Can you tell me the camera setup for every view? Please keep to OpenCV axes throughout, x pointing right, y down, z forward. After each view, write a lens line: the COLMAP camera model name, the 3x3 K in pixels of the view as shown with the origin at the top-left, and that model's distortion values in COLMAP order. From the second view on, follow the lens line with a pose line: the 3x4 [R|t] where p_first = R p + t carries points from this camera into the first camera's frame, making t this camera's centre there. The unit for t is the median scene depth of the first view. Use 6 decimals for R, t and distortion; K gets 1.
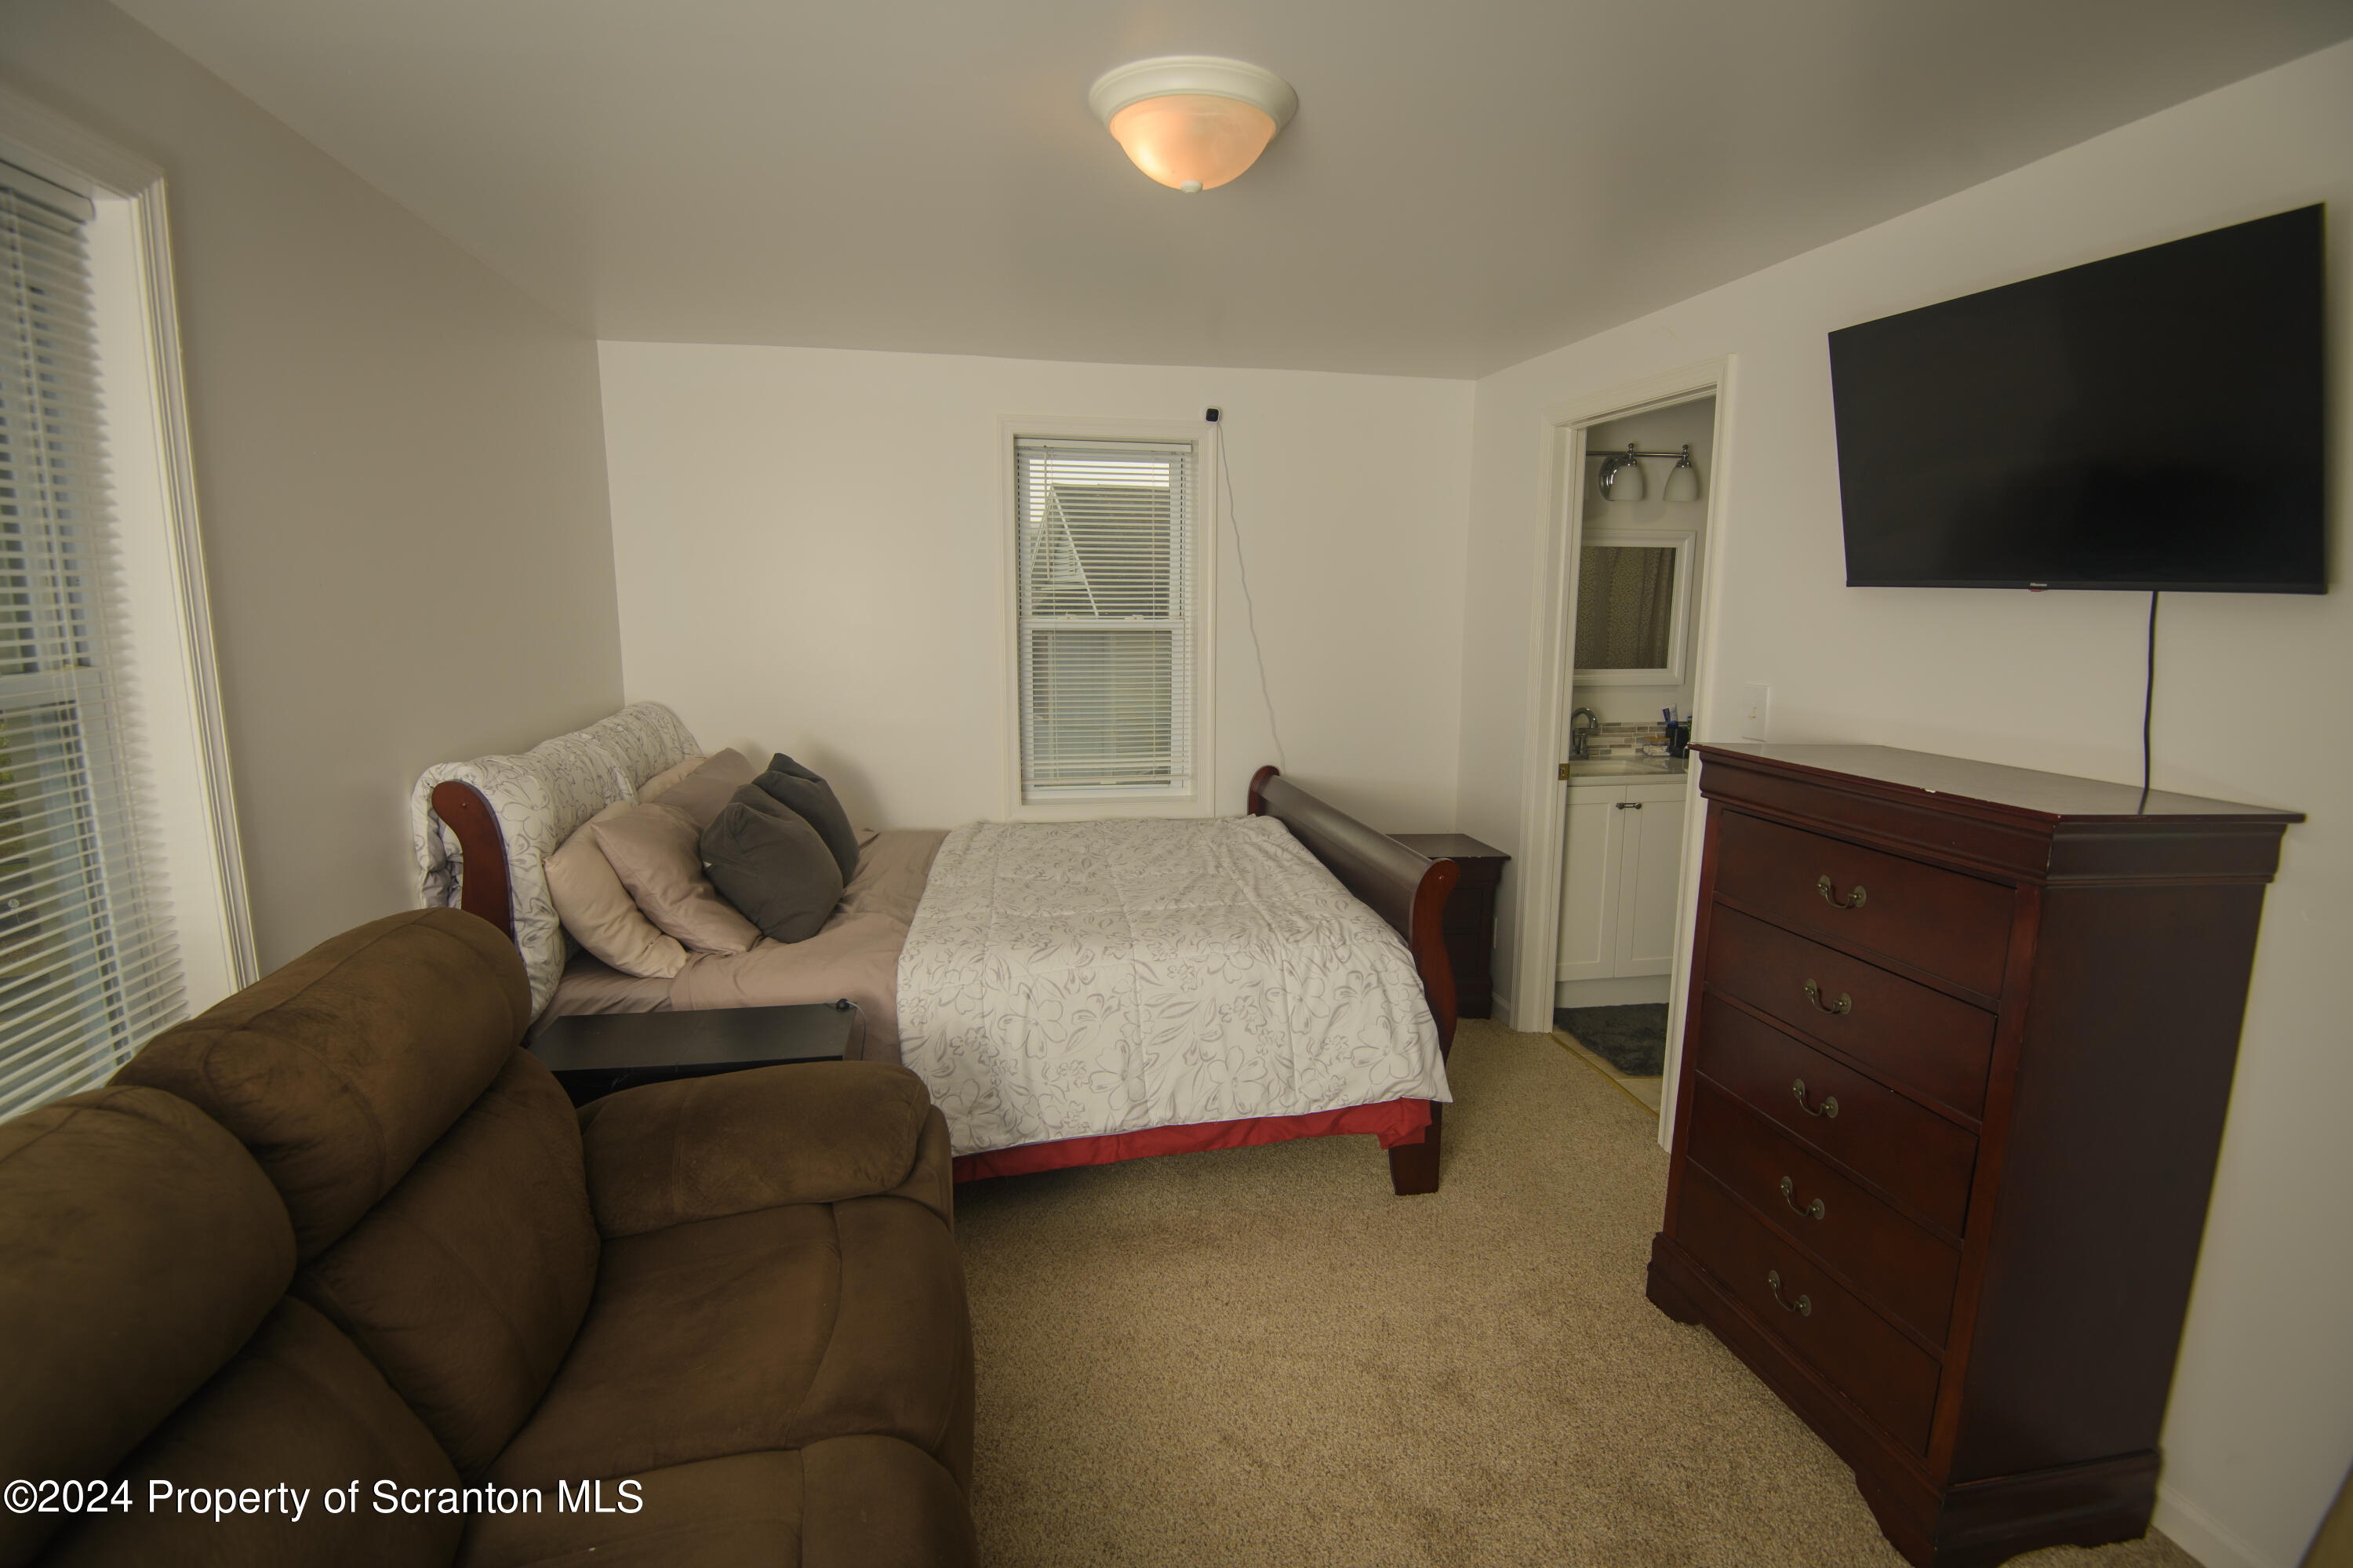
lens RADIAL K [[1208.9, 0, 1177.2], [0, 1208.9, 781.6], [0, 0, 1]] dist [-0.007636, 0.000761]
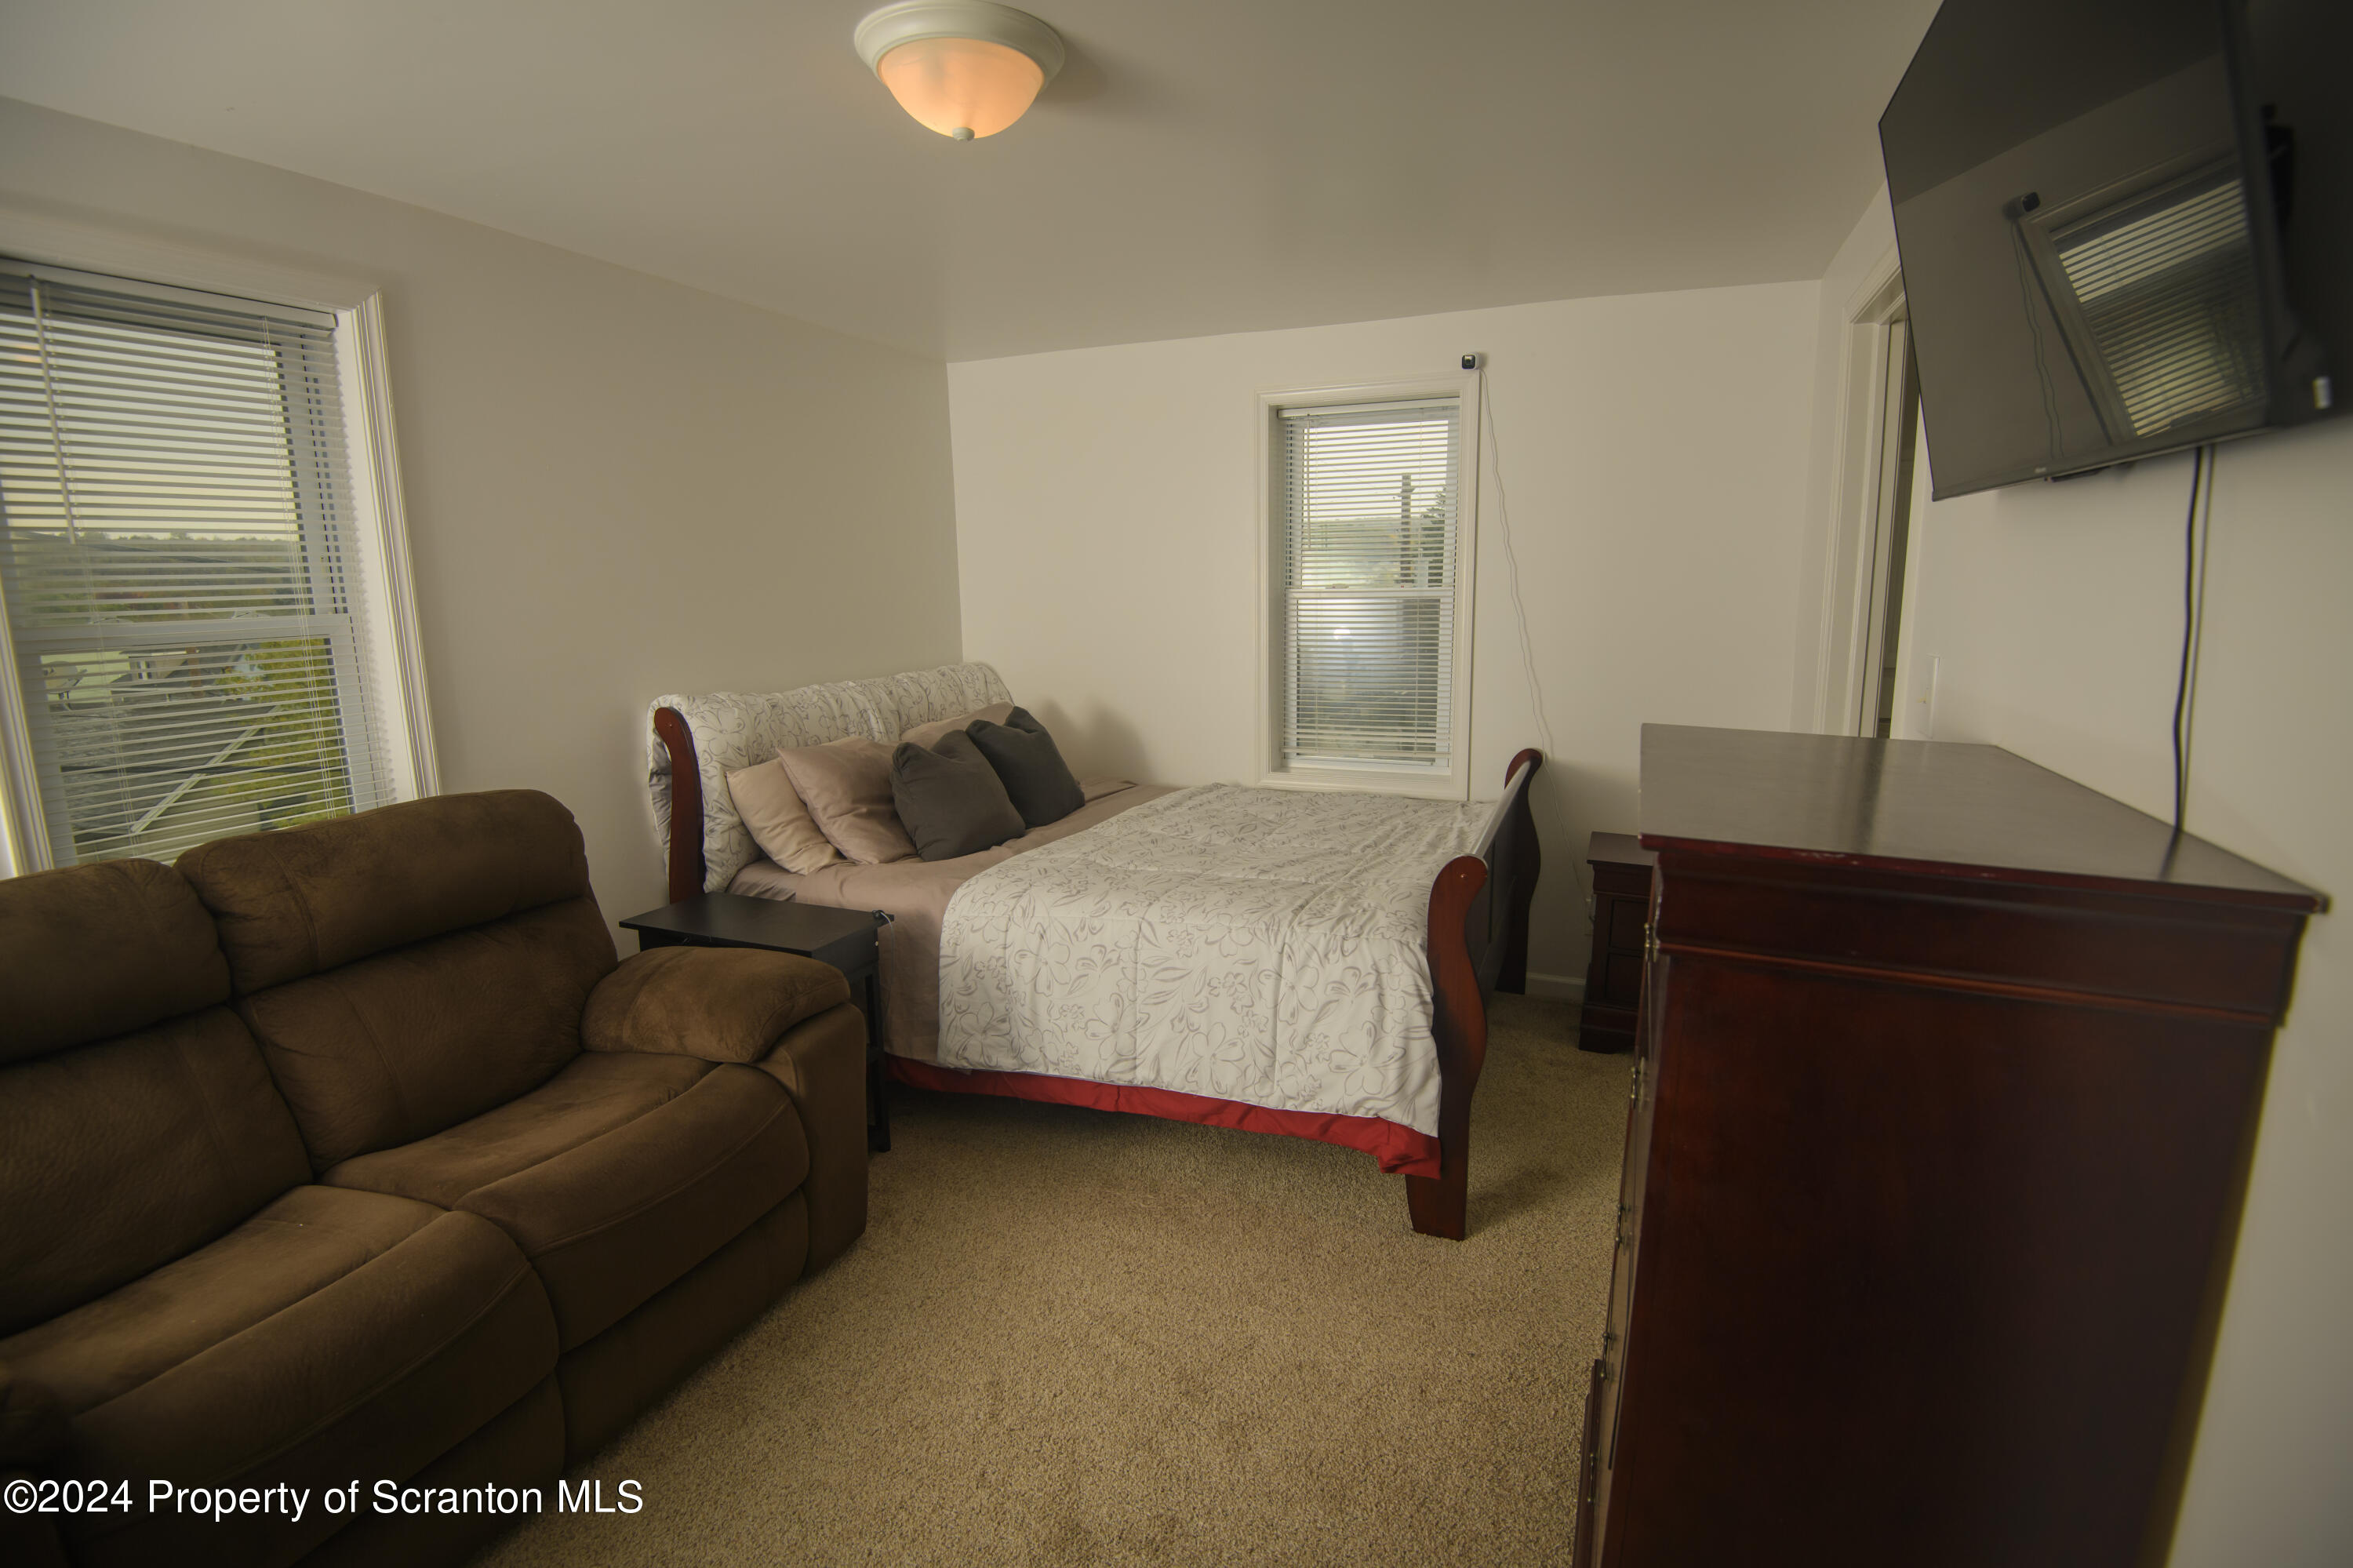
lens RADIAL K [[1147.3, 0, 1177.8], [0, 1147.3, 783.2], [0, 0, 1]] dist [-0.007561, -0.000899]
pose [[0.825266, 0.077987, -0.559334, 0.521374], [-0.068539, 0.996929, 0.037876, -0.003115], [0.560570, 0.007078, 0.828077, 0.226140]]
